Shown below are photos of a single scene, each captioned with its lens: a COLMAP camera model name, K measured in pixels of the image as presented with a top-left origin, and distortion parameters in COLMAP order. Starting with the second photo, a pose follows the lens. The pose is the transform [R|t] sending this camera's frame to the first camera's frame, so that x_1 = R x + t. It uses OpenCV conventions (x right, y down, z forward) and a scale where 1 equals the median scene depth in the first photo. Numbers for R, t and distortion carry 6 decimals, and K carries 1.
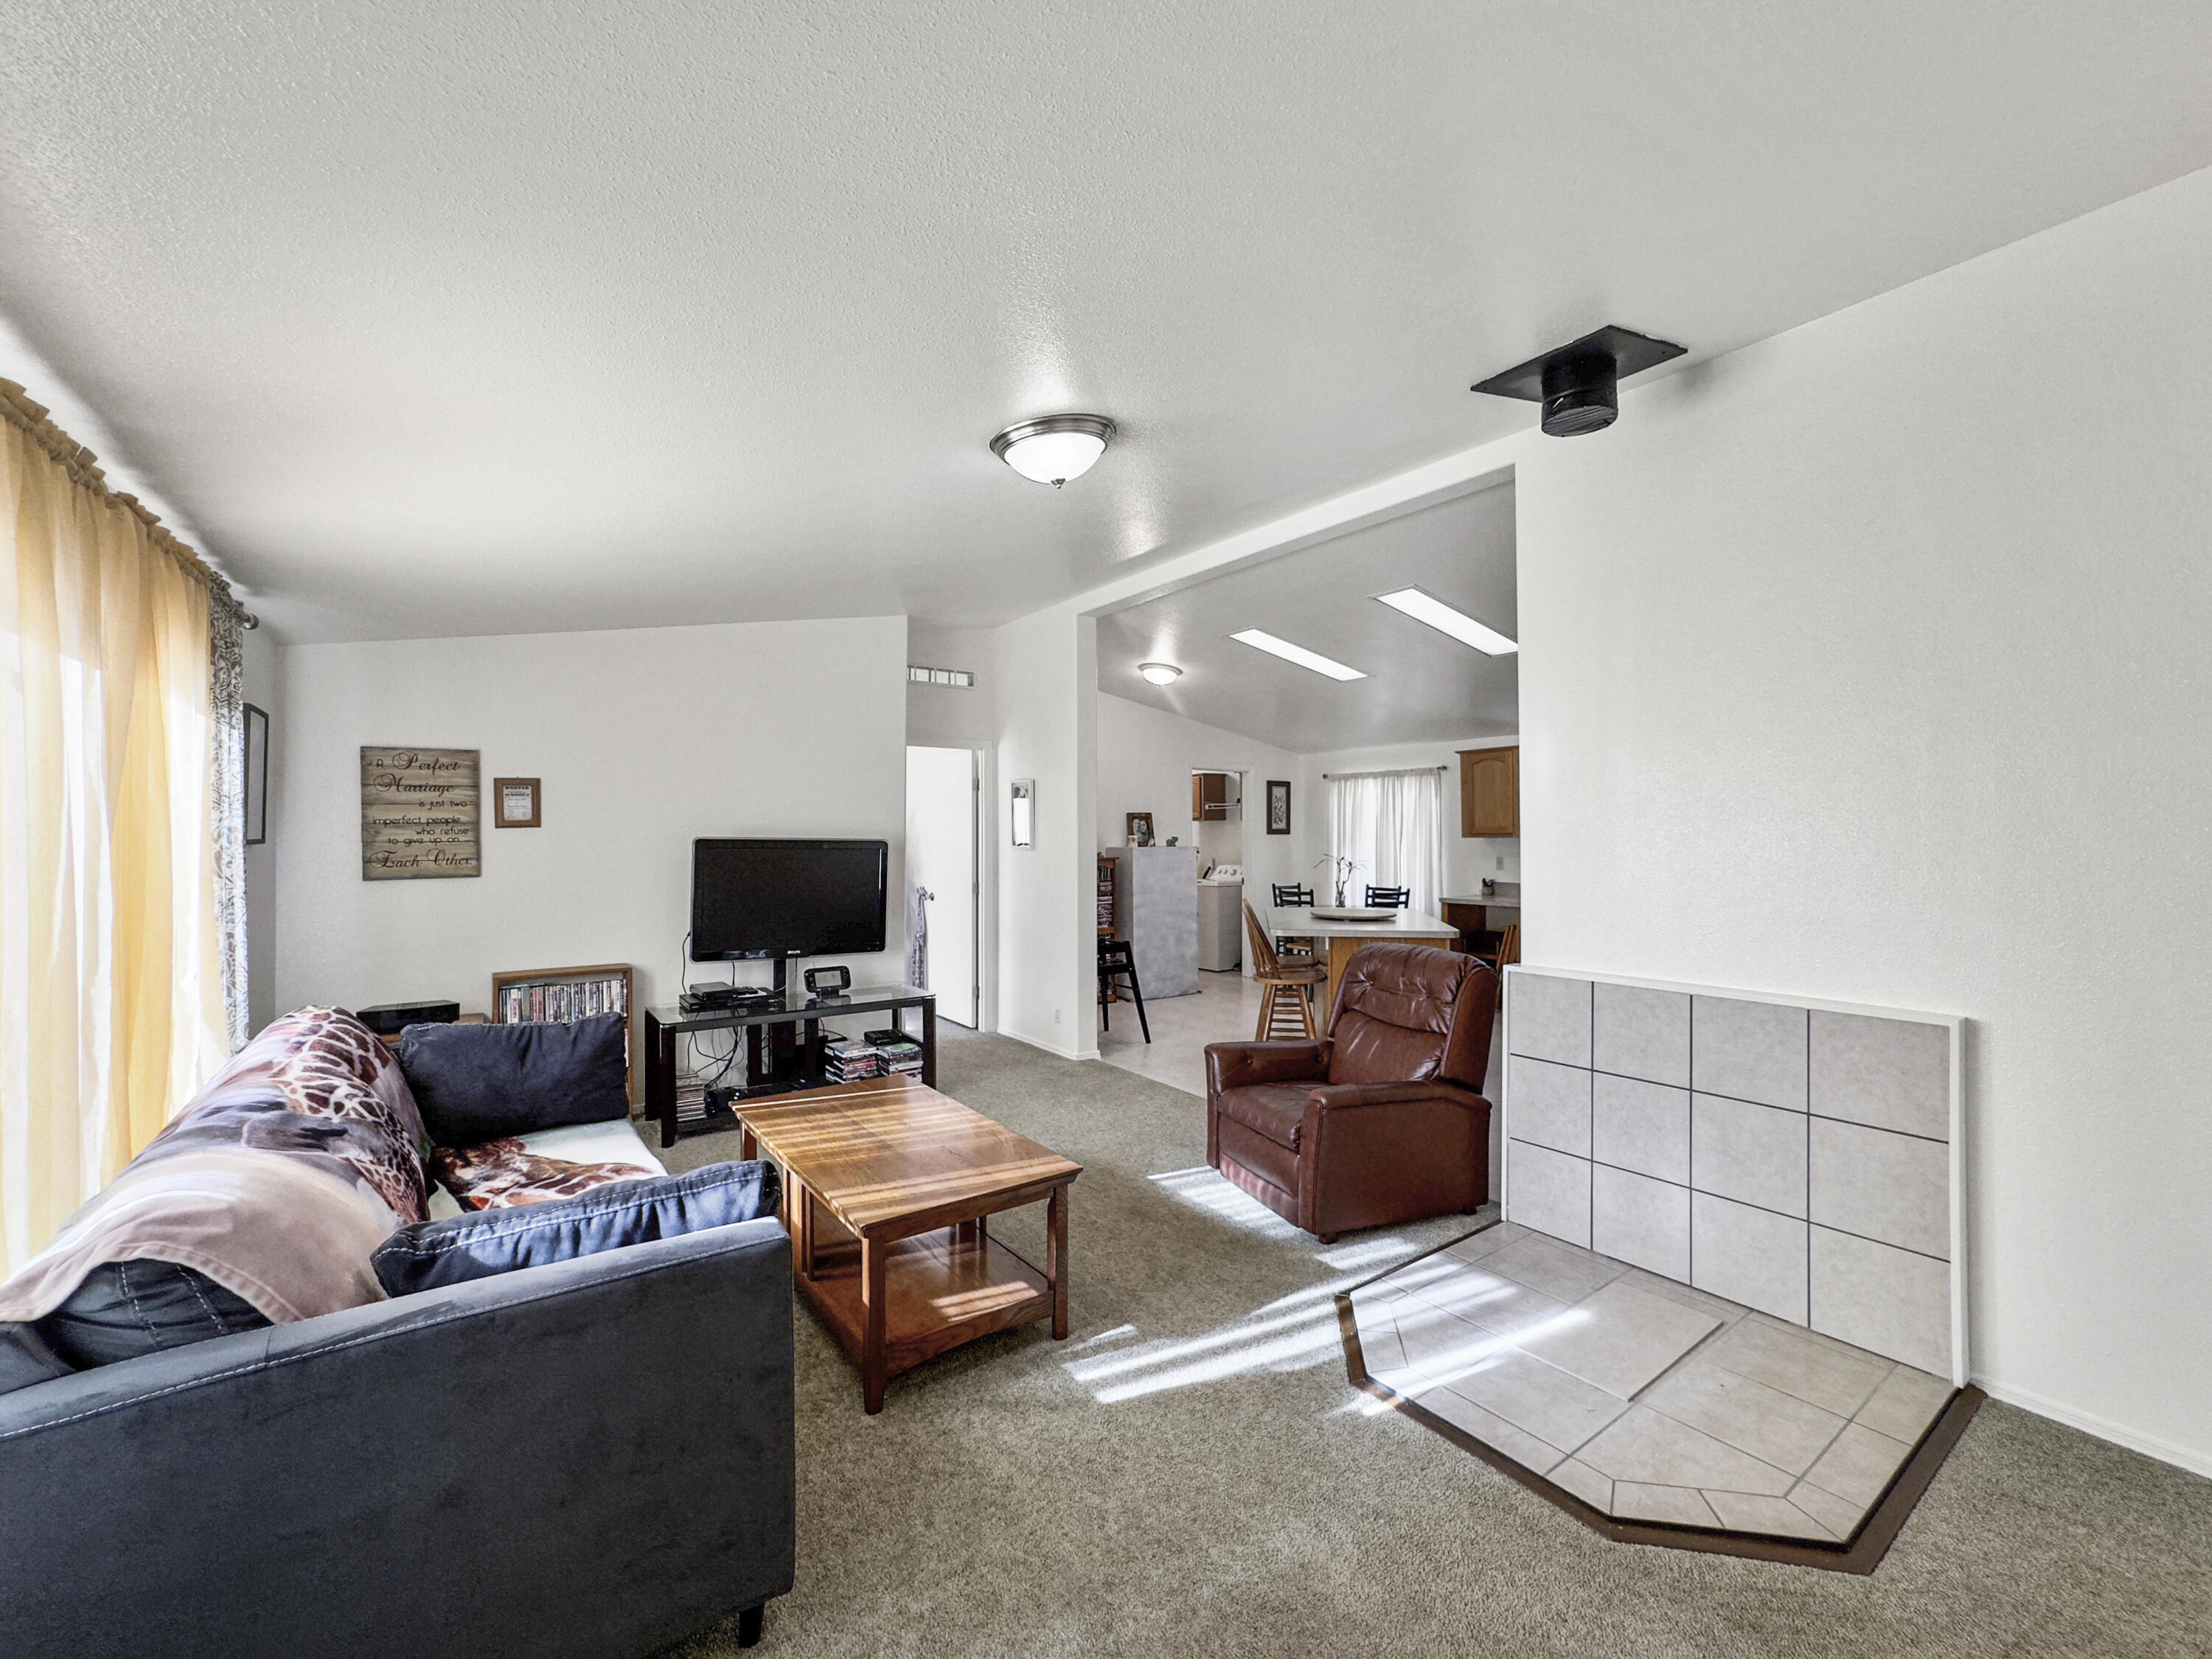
lens RADIAL K [[906.6, 0, 1107.2], [0, 906.6, 820.5], [0, 0, 1]] dist [-0.034176, 0.010773]
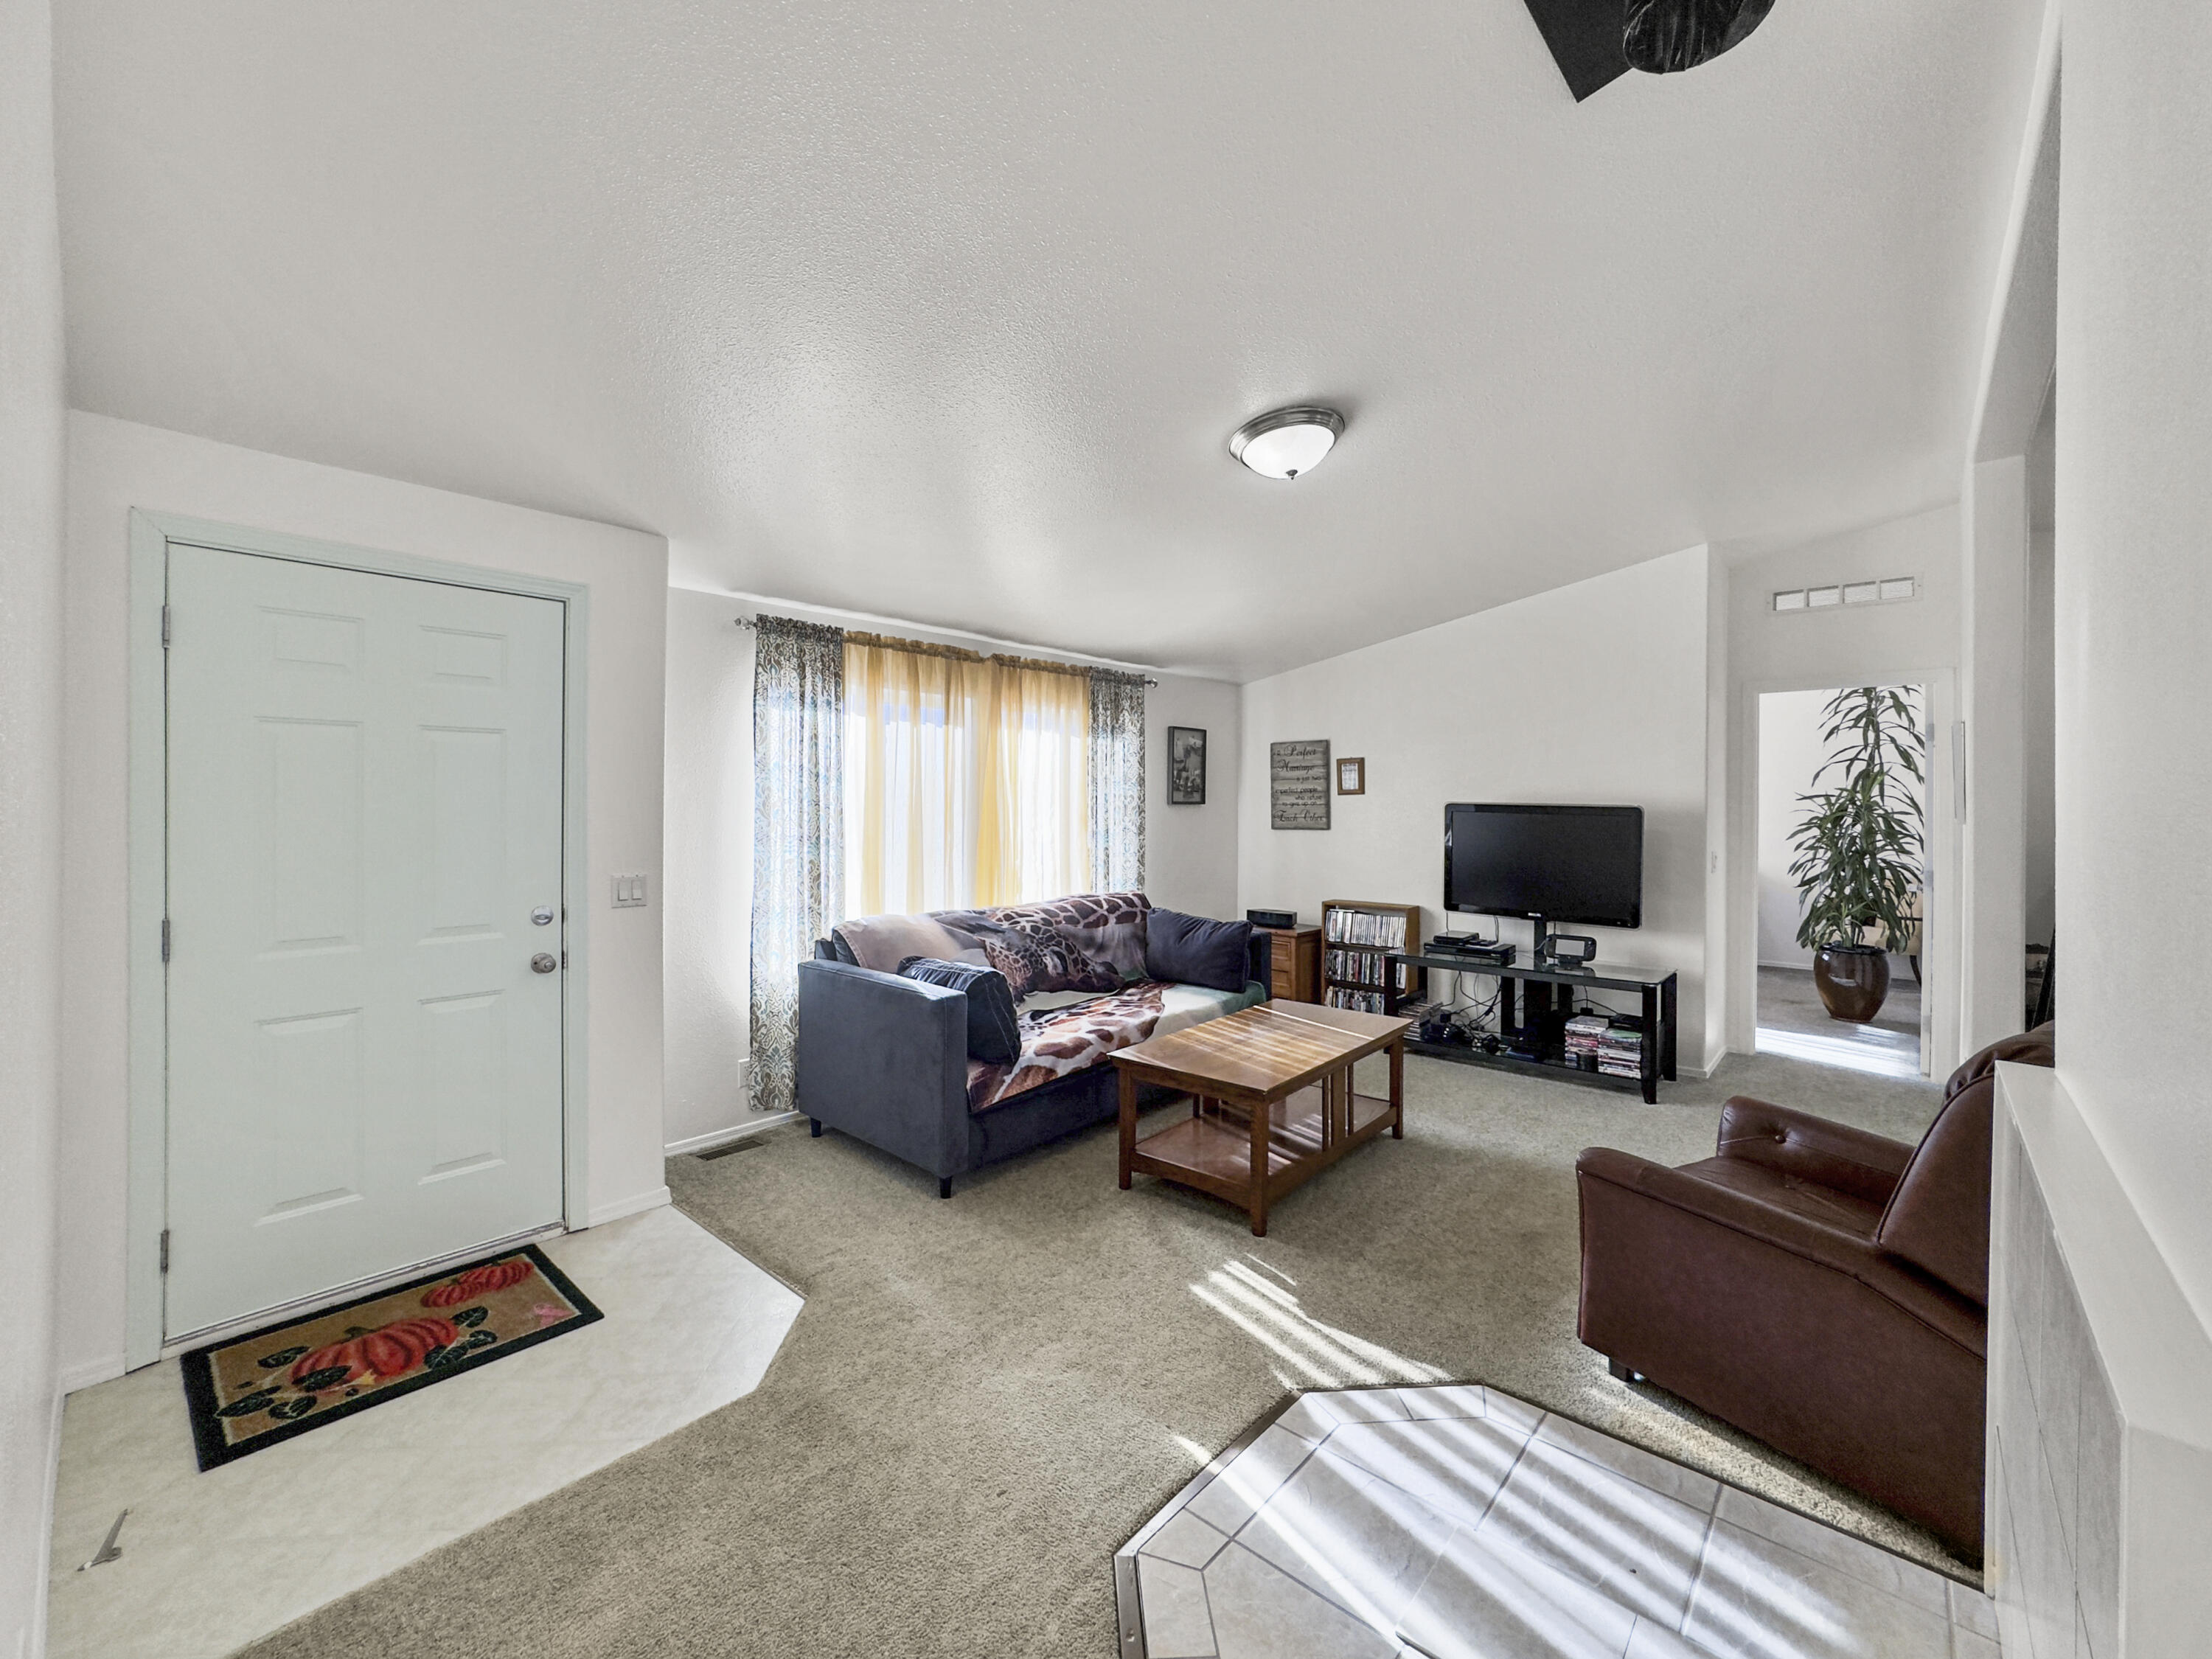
lens RADIAL K [[913.6, 0, 1106.0], [0, 913.6, 829.5], [0, 0, 1]] dist [-0.036531, 0.017590]
pose [[0.206548, 0.027486, -0.978050, 0.345485], [0.010301, 0.999489, 0.030264, 0.008539], [0.978382, -0.016325, 0.206159, 0.197744]]
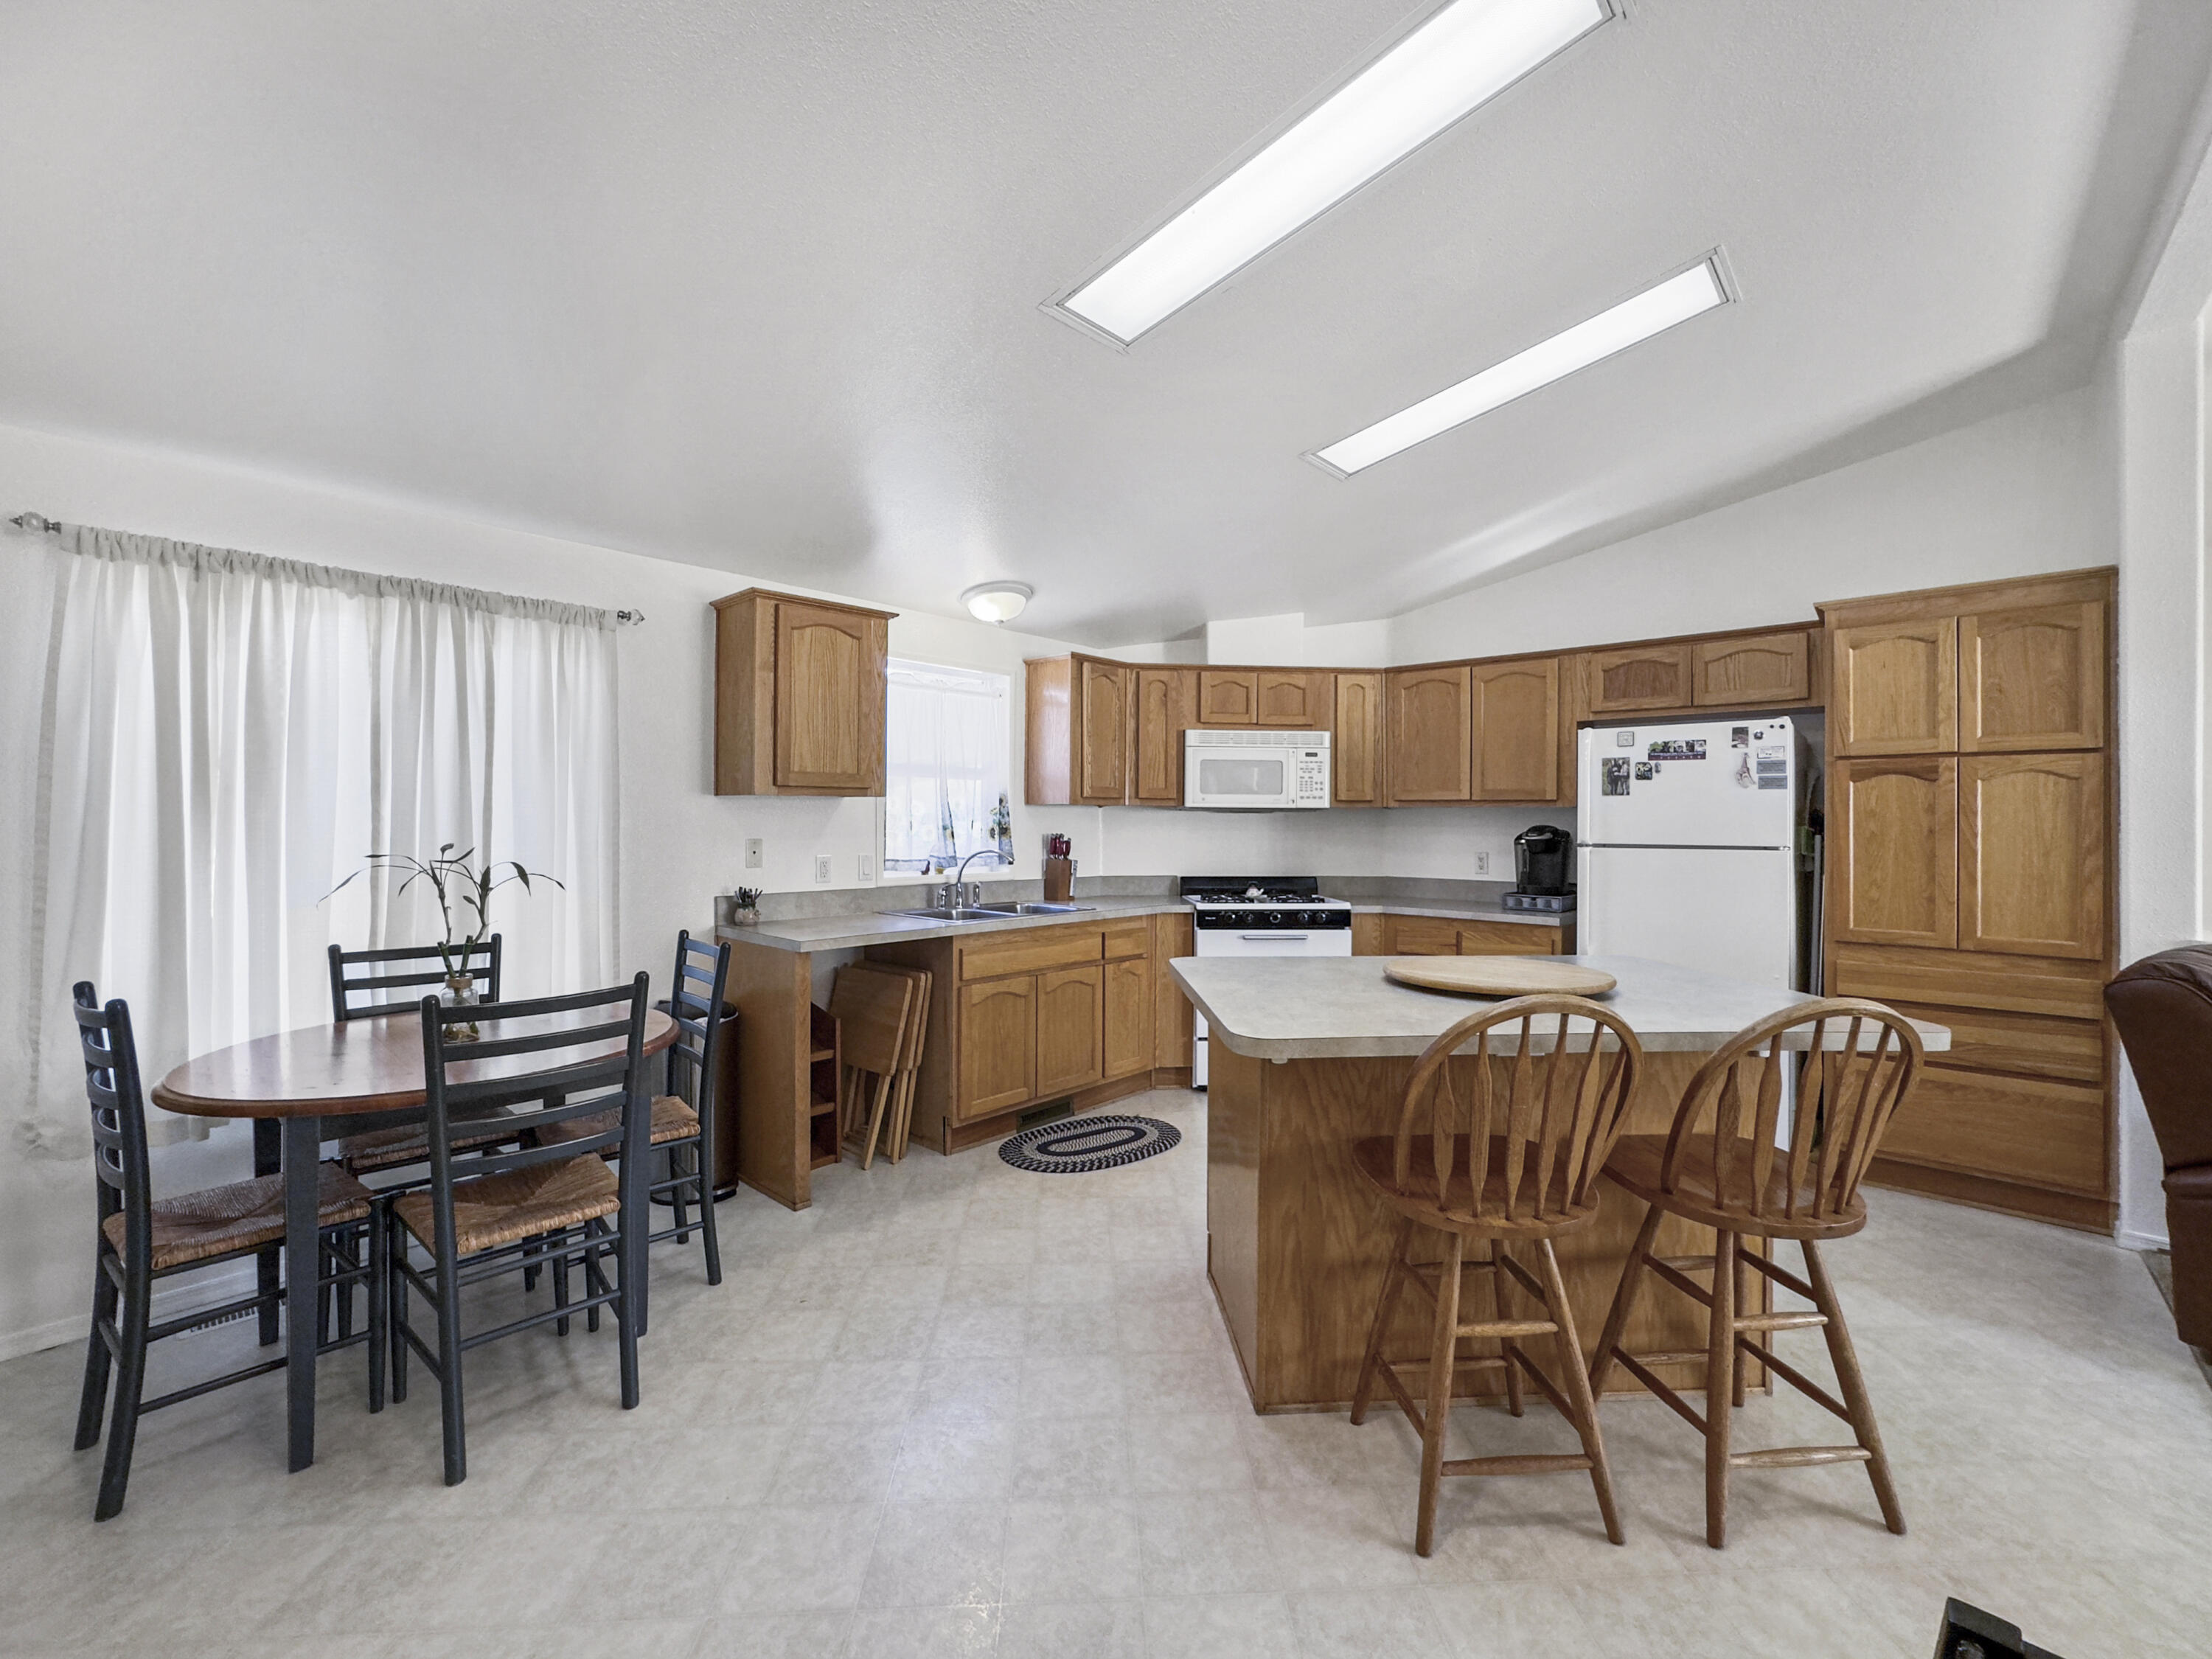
lens RADIAL K [[922.9, 0, 1103.2], [0, 922.9, 814.9], [0, 0, 1]] dist [-0.036132, 0.020637]
pose [[-0.206664, 0.010227, 0.978358, -0.059884], [-0.016108, 0.999774, -0.013853, 0.031776], [-0.978279, -0.018623, -0.206453, 0.926041]]
